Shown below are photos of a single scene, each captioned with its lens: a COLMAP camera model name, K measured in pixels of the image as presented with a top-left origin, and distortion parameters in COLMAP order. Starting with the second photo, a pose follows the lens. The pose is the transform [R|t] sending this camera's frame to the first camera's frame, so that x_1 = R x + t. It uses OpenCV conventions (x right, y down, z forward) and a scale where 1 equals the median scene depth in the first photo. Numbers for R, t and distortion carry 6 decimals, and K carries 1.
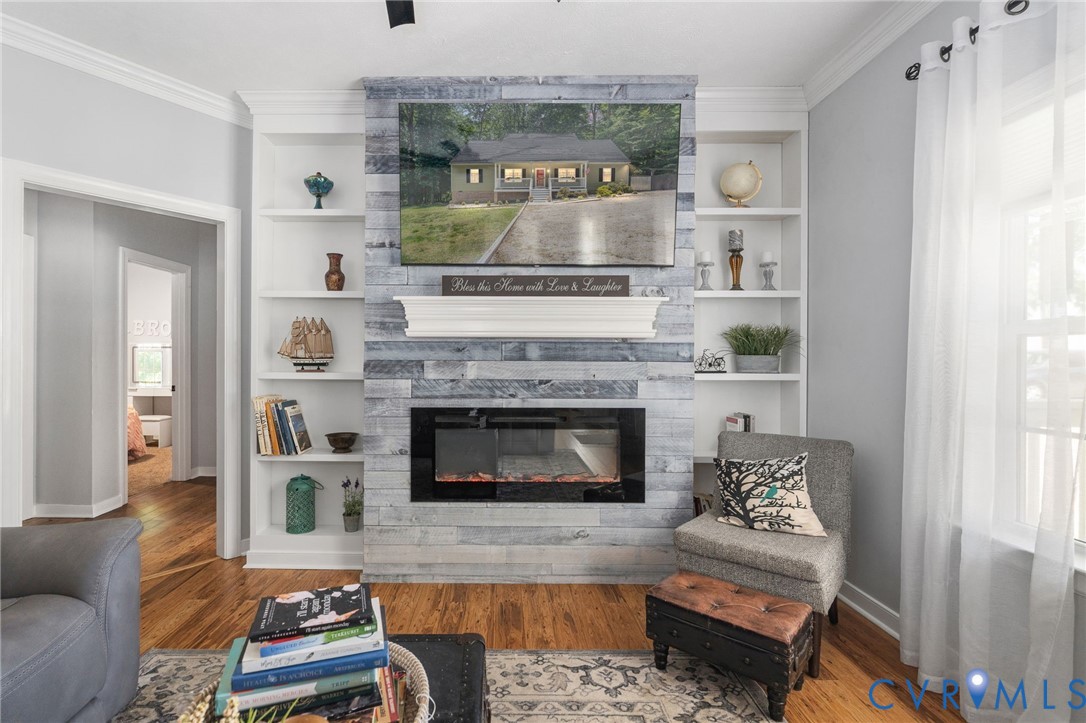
lens RADIAL K [[513.5, 0, 490.7], [0, 513.5, 360.2], [0, 0, 1]] dist [-0.005666, 0.000458]
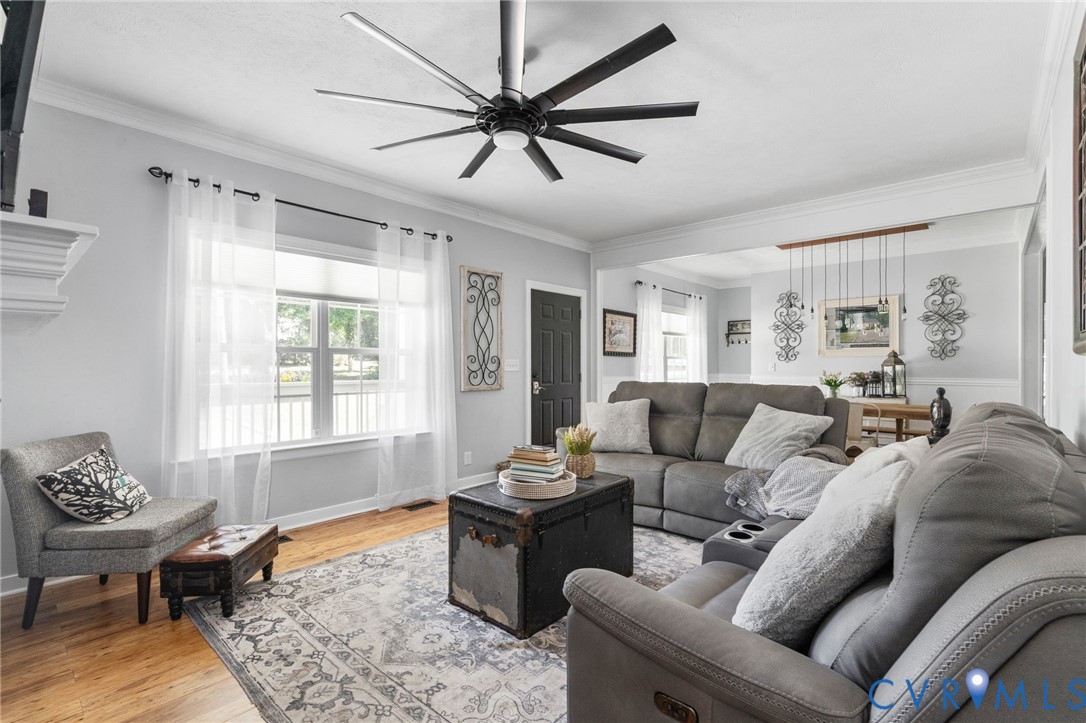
lens RADIAL K [[490.0, 0, 544.3], [0, 490.0, 366.2], [0, 0, 1]] dist [-0.002430, 0.000110]
pose [[-0.752280, -0.008402, 0.658790, -0.729036], [-0.002494, 0.999948, 0.009905, -0.008290], [-0.658839, 0.005808, -0.752262, 1.000260]]
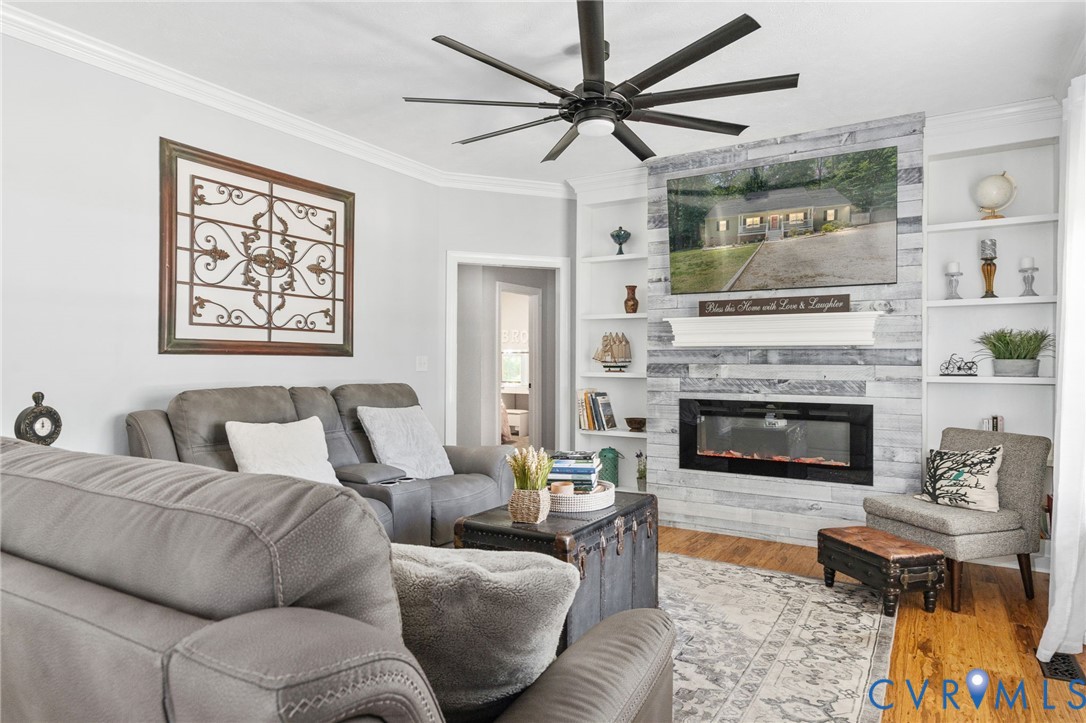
lens RADIAL K [[648.9, 0, 540.0], [0, 648.9, 358.9], [0, 0, 1]] dist [0.000868, 0.000858]
pose [[0.858312, -0.002674, -0.513122, 0.408081], [-0.000986, 0.999976, -0.006859, -0.000627], [0.513128, 0.006393, 0.858289, -0.659196]]
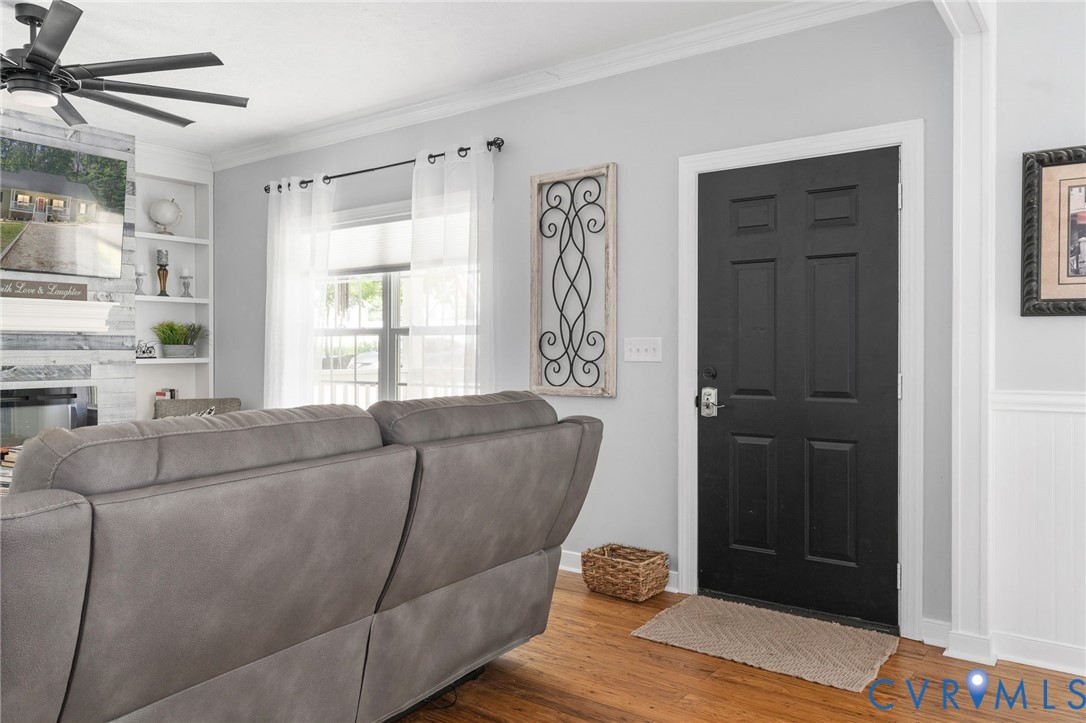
lens RADIAL K [[775.5, 0, 545.3], [0, 775.5, 346.8], [0, 0, 1]] dist [0.008770, 0.001170]
pose [[0.572619, -0.003788, 0.819813, -0.655489], [0.006181, 0.999981, 0.000303, 0.001033], [-0.819798, 0.004893, 0.572631, -1.041395]]
